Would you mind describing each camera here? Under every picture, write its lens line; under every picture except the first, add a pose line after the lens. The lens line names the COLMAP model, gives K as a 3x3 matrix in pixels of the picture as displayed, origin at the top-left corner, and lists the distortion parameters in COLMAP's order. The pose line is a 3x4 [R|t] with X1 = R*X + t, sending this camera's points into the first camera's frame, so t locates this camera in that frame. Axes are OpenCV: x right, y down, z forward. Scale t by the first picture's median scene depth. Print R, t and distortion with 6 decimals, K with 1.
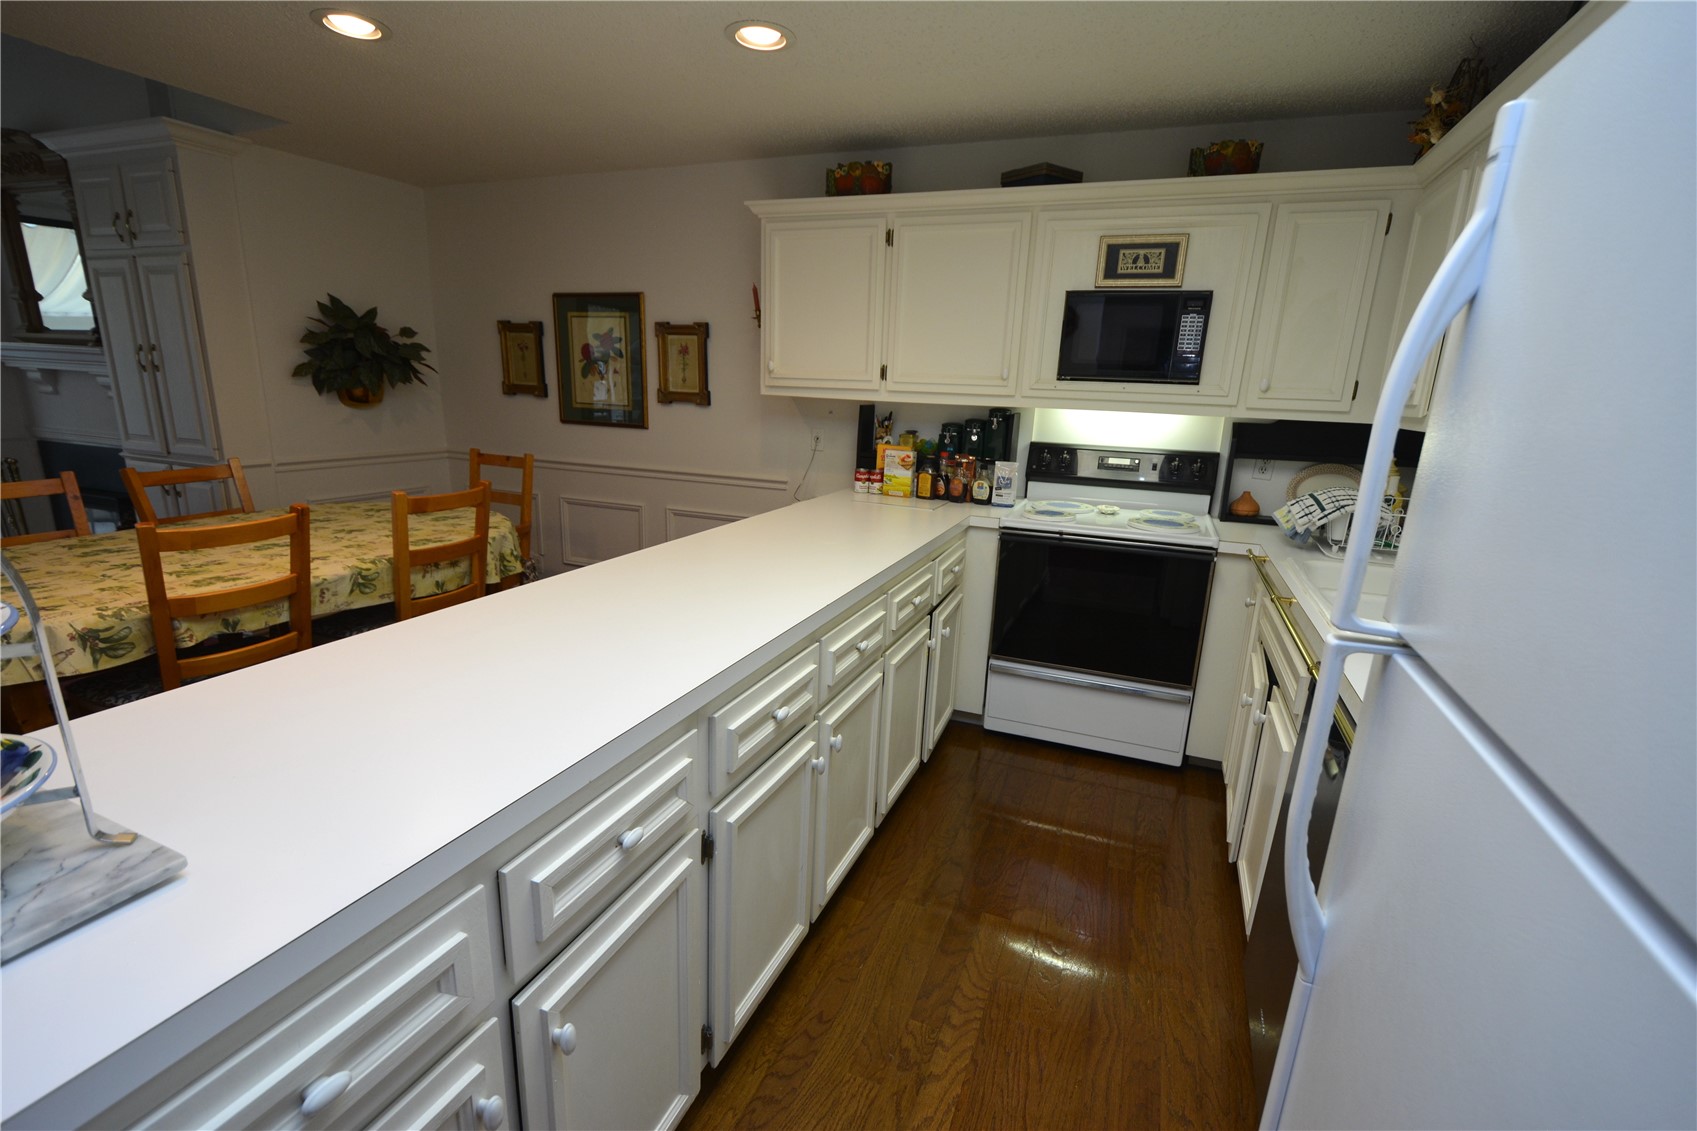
lens RADIAL K [[757.5, 0, 843.1], [0, 757.5, 572.7], [0, 0, 1]] dist [0.003248, -0.002071]
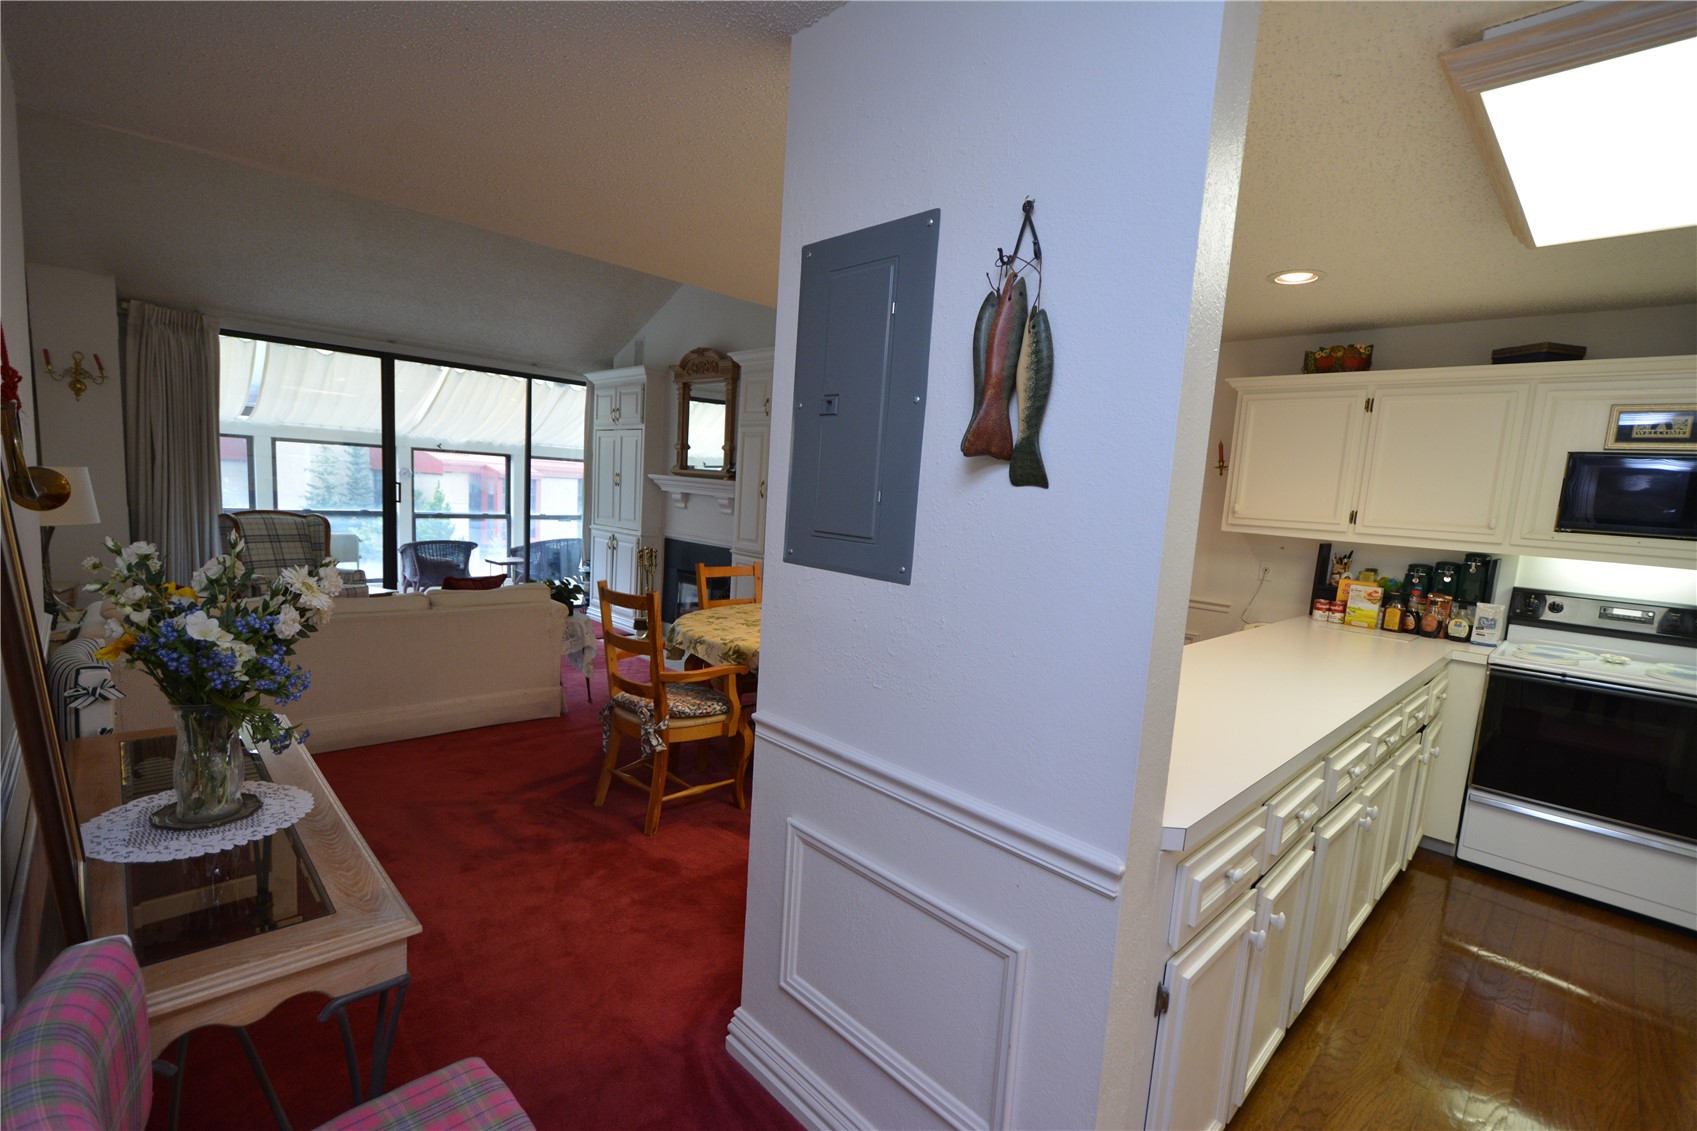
lens RADIAL K [[757.5, 0, 852.5], [0, 757.5, 571.7], [0, 0, 1]] dist [0.003248, -0.002071]
pose [[0.919939, 0.064065, -0.386791, -0.191949], [-0.123780, 0.983560, -0.131487, 0.058278], [0.372009, 0.168837, 0.912745, -0.302511]]
